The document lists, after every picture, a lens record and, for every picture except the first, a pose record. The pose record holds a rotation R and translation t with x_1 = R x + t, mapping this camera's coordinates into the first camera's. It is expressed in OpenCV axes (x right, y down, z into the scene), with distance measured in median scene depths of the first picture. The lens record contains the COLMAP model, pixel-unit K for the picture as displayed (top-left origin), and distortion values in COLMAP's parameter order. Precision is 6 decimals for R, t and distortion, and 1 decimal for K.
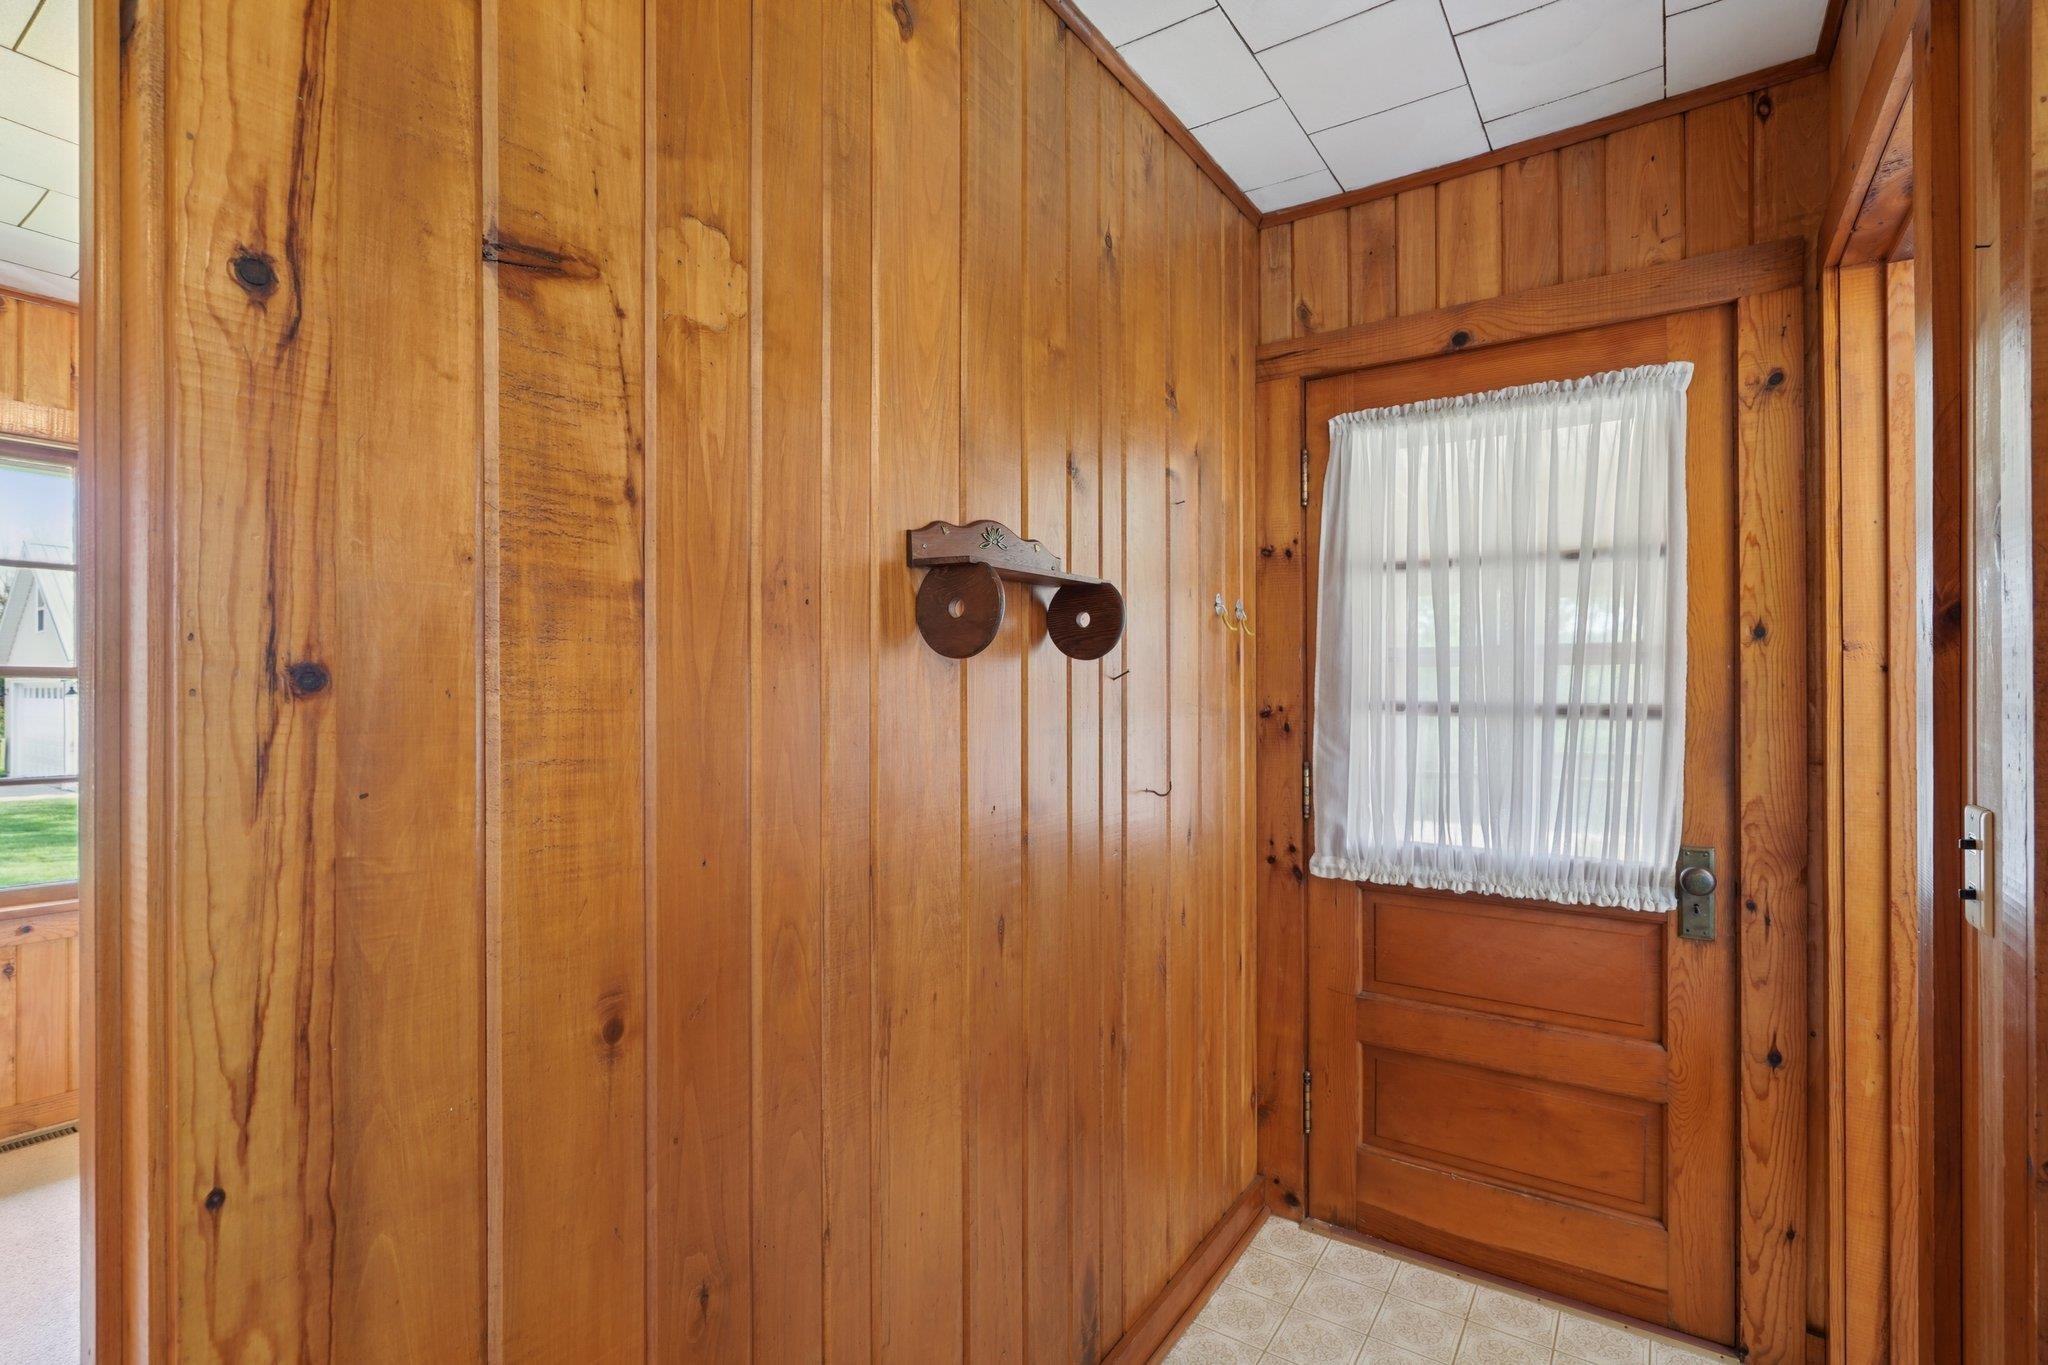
lens RADIAL K [[947.9, 0, 1026.1], [0, 947.9, 677.3], [0, 0, 1]] dist [-0.002314, 0.001460]
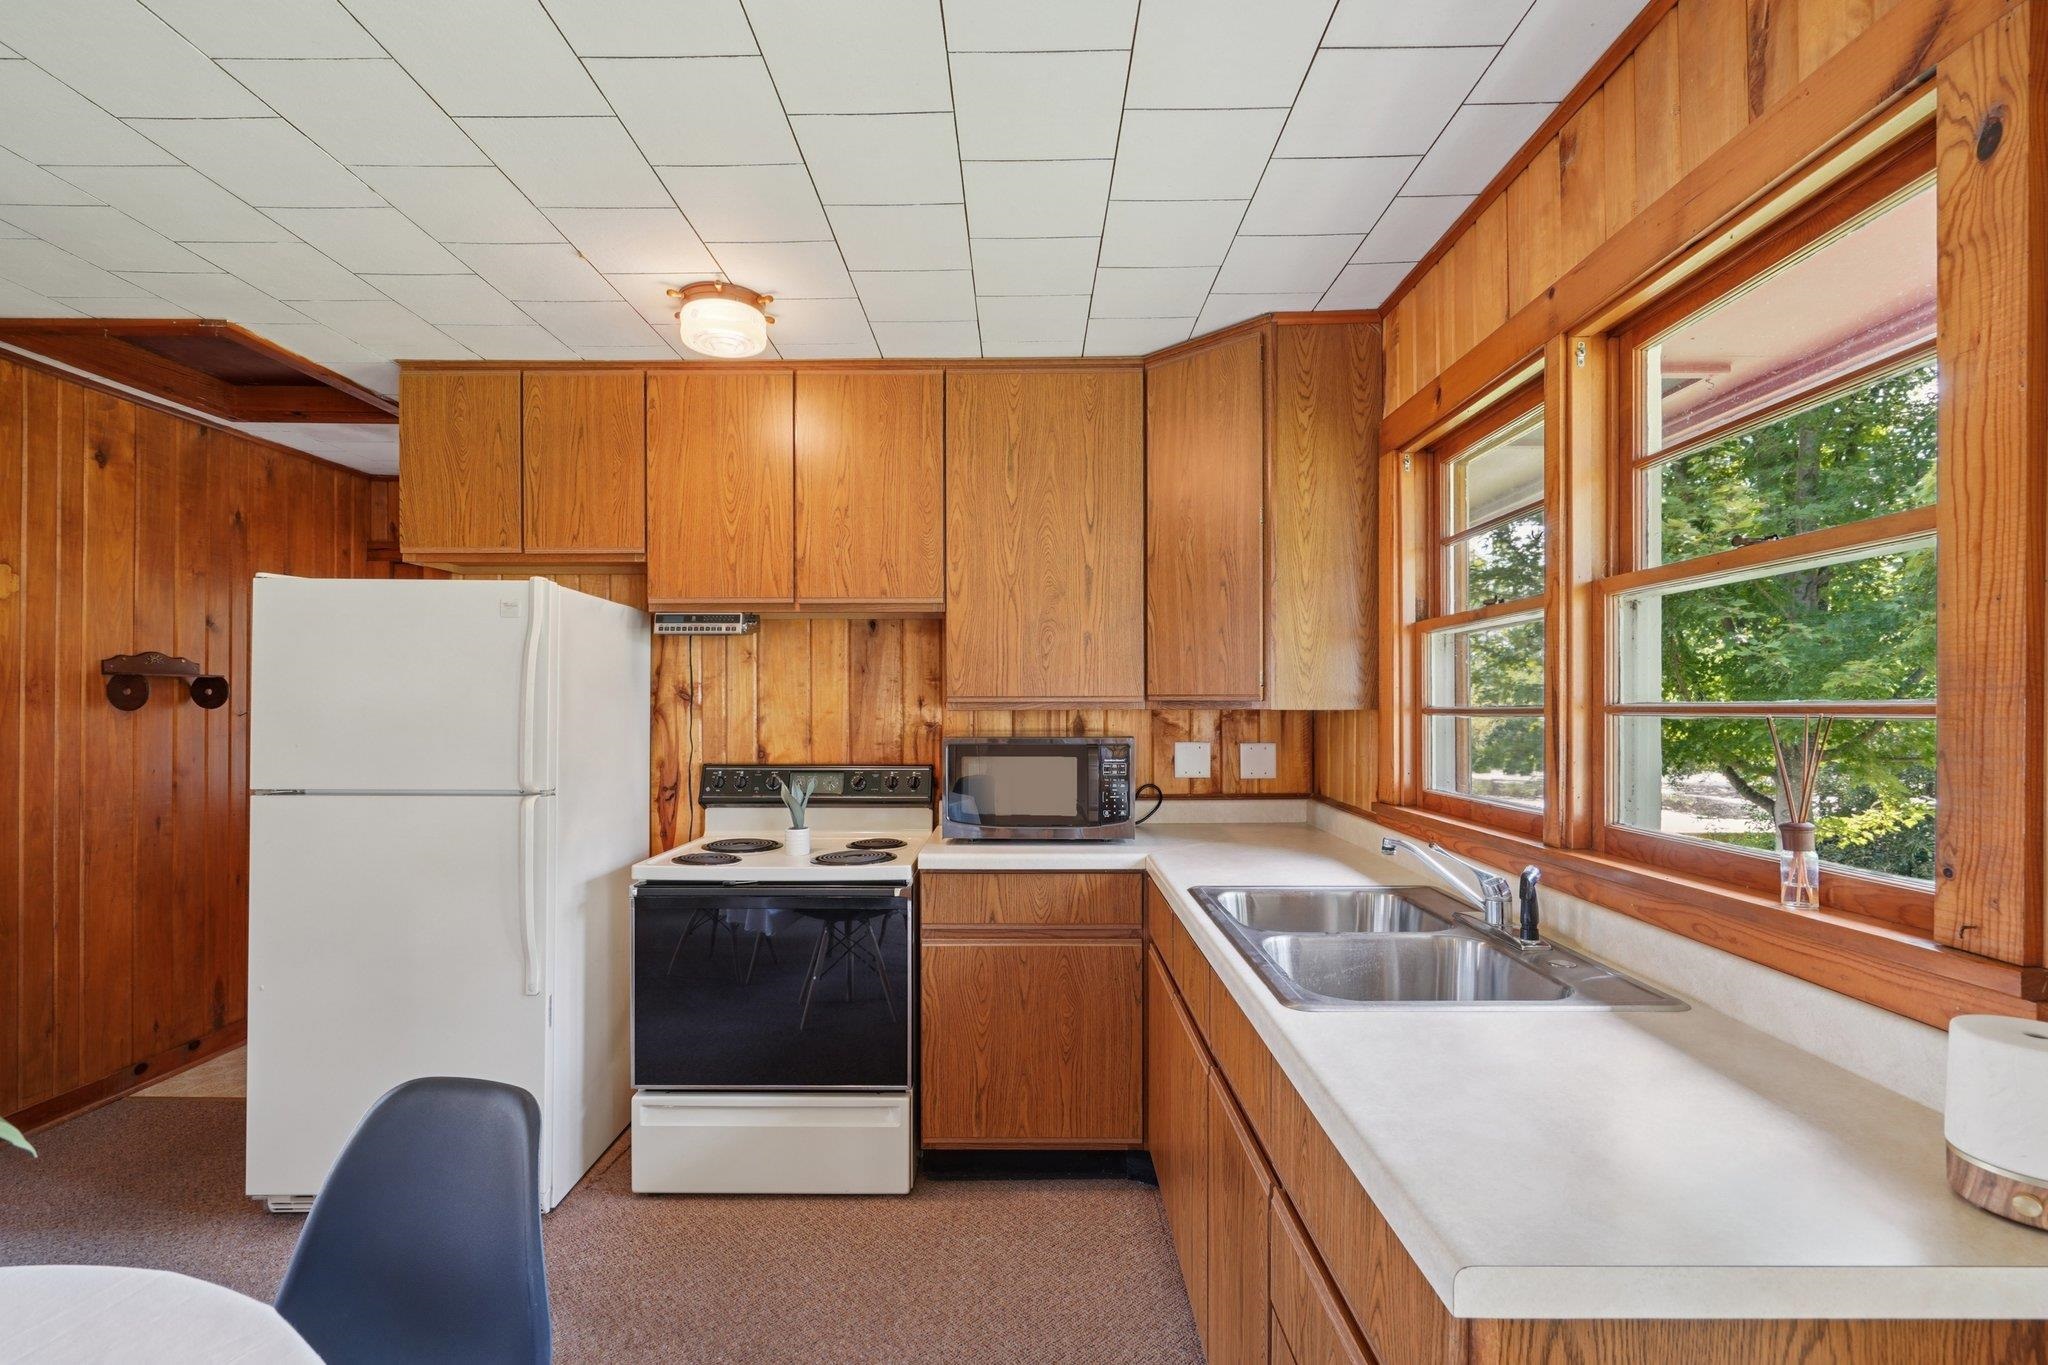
lens RADIAL K [[947.9, 0, 1037.6], [0, 947.9, 693.6], [0, 0, 1]] dist [-0.002314, 0.001460]
pose [[0.819661, 0.004649, 0.572830, 0.466087], [-0.000635, 0.999974, -0.007207, -0.047586], [-0.572849, 0.005544, 0.819642, -2.460388]]
